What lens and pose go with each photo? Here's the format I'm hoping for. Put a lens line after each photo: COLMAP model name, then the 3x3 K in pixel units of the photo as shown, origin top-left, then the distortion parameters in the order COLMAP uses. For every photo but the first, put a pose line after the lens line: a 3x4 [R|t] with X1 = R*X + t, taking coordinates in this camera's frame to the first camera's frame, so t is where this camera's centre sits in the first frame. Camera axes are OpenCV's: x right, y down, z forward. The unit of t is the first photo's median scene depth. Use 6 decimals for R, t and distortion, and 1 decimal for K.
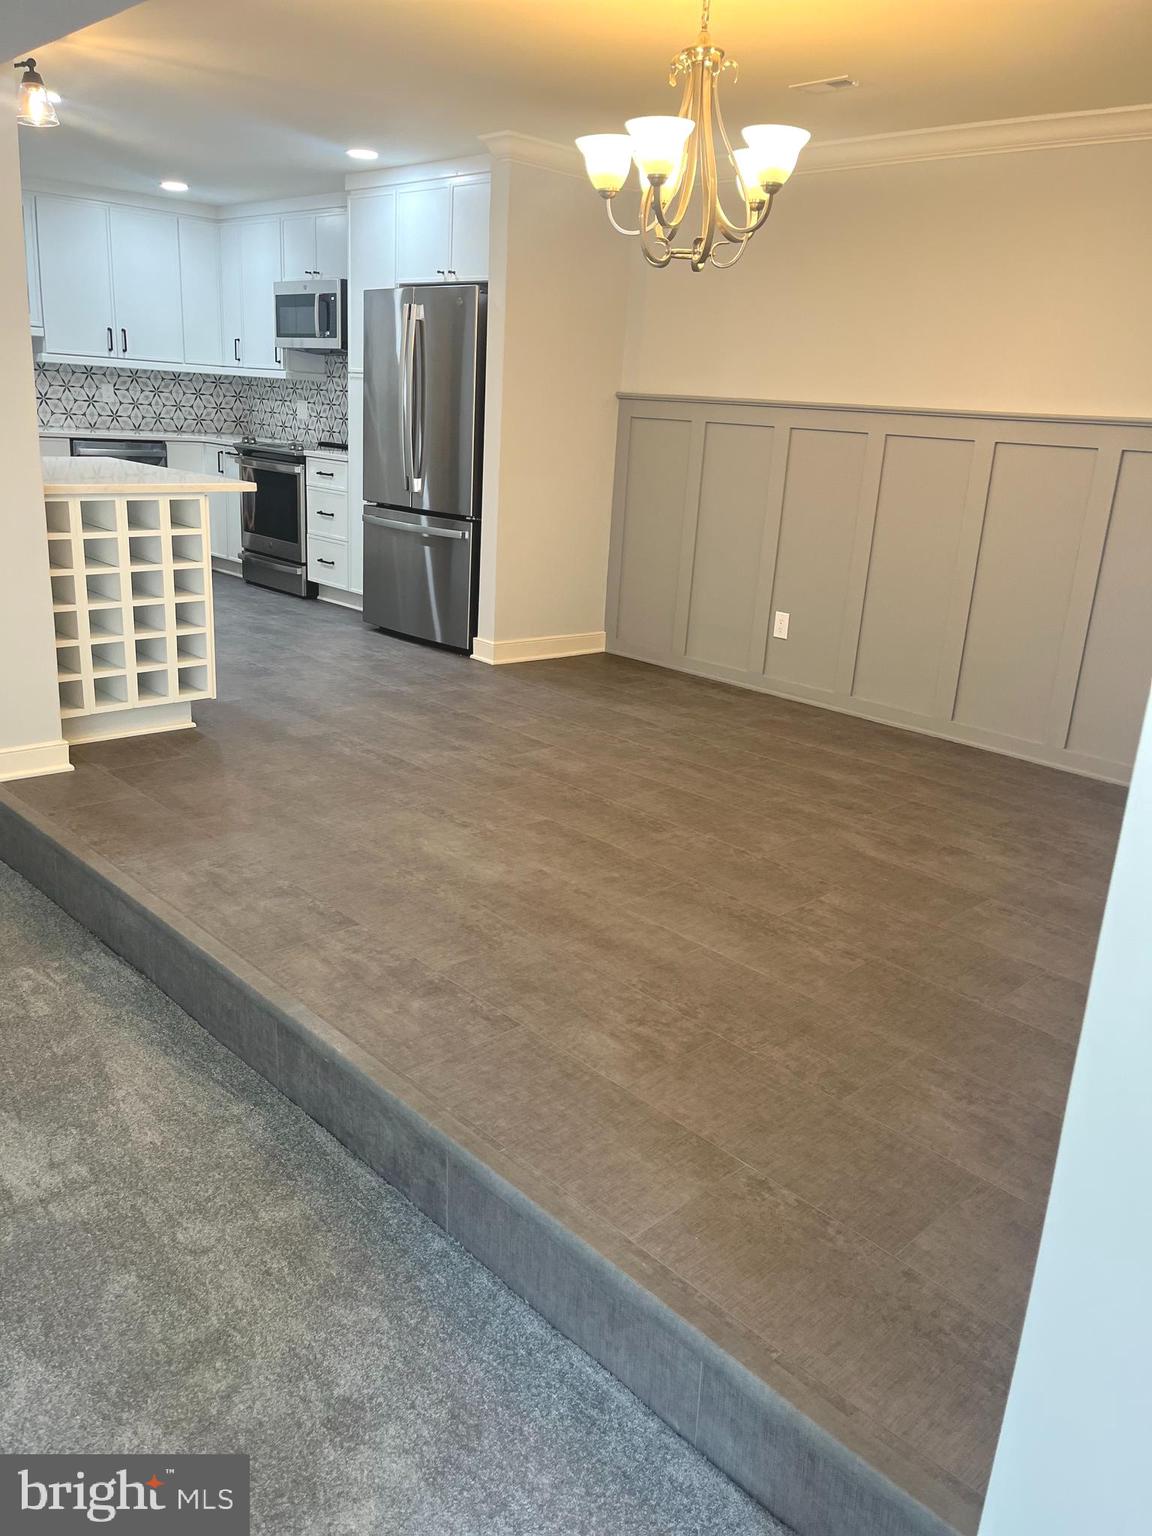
lens RADIAL K [[1155.2, 0, 596.5], [0, 1155.2, 752.7], [0, 0, 1]] dist [0.058593, -0.068976]
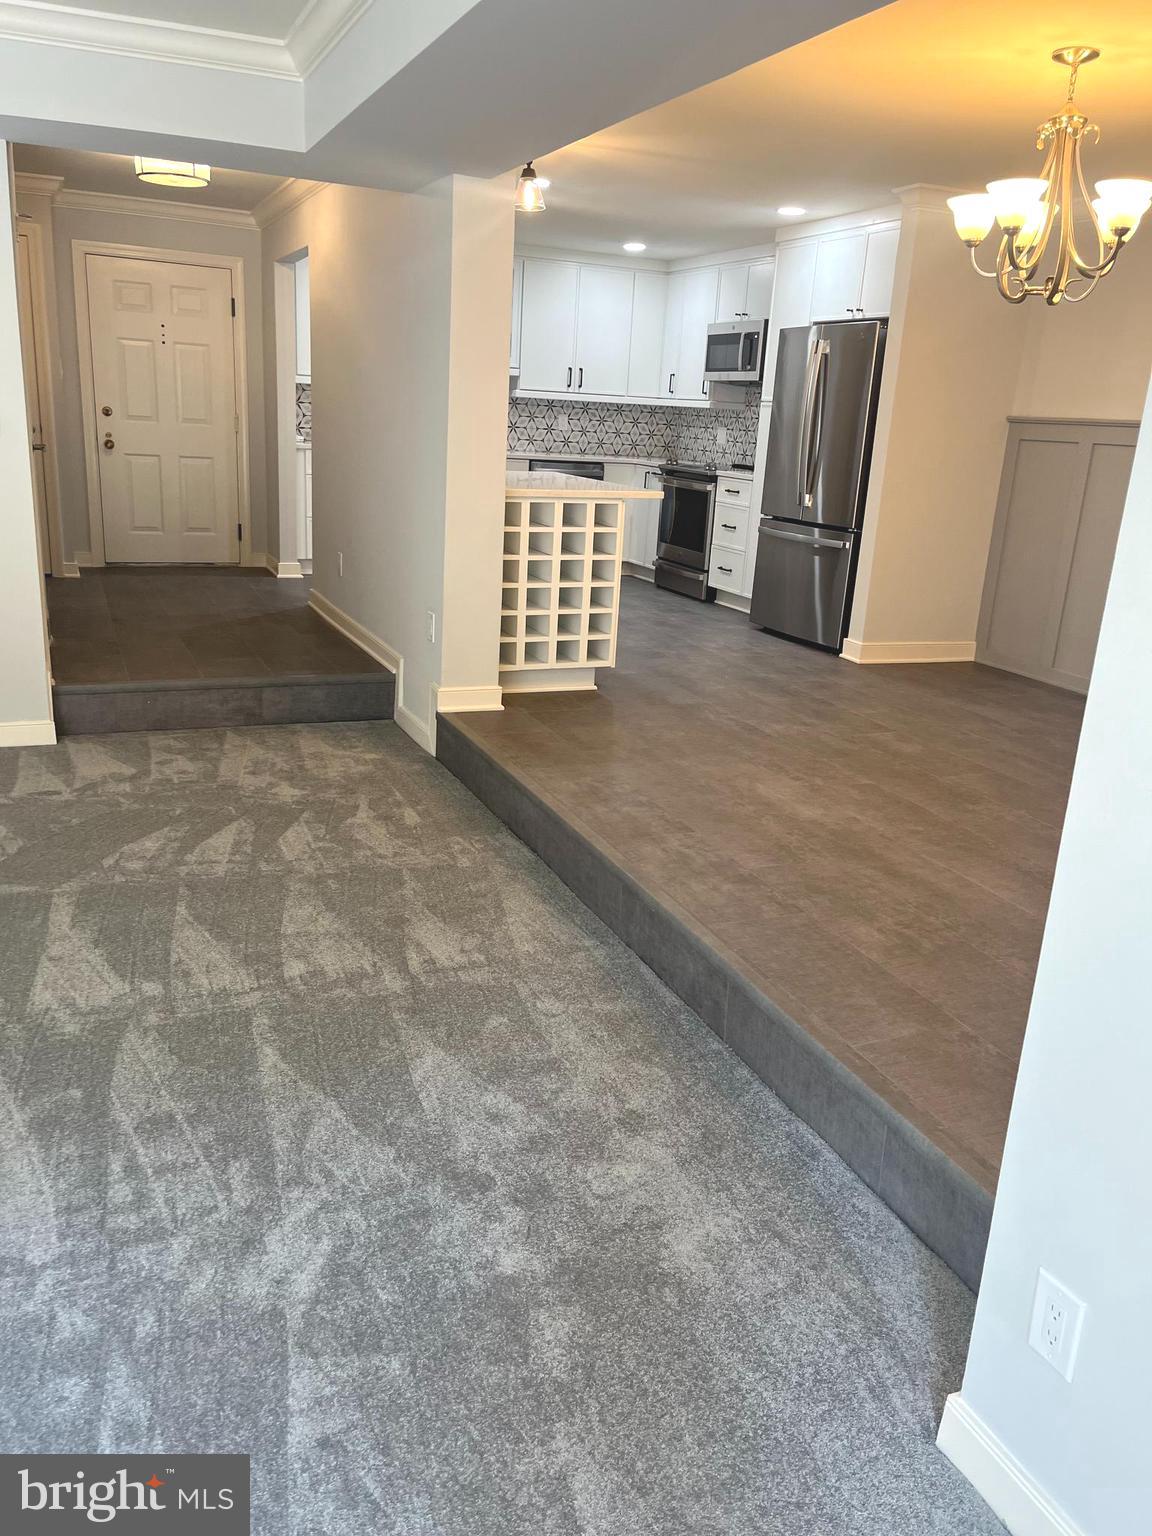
lens RADIAL K [[1164.0, 0, 587.2], [0, 1164.0, 743.6], [0, 0, 1]] dist [0.067123, -0.096581]
pose [[0.934339, 0.091690, -0.344388, 0.073615], [-0.103235, 0.994539, -0.015294, 0.054425], [0.341106, 0.049843, 0.938703, -0.152239]]
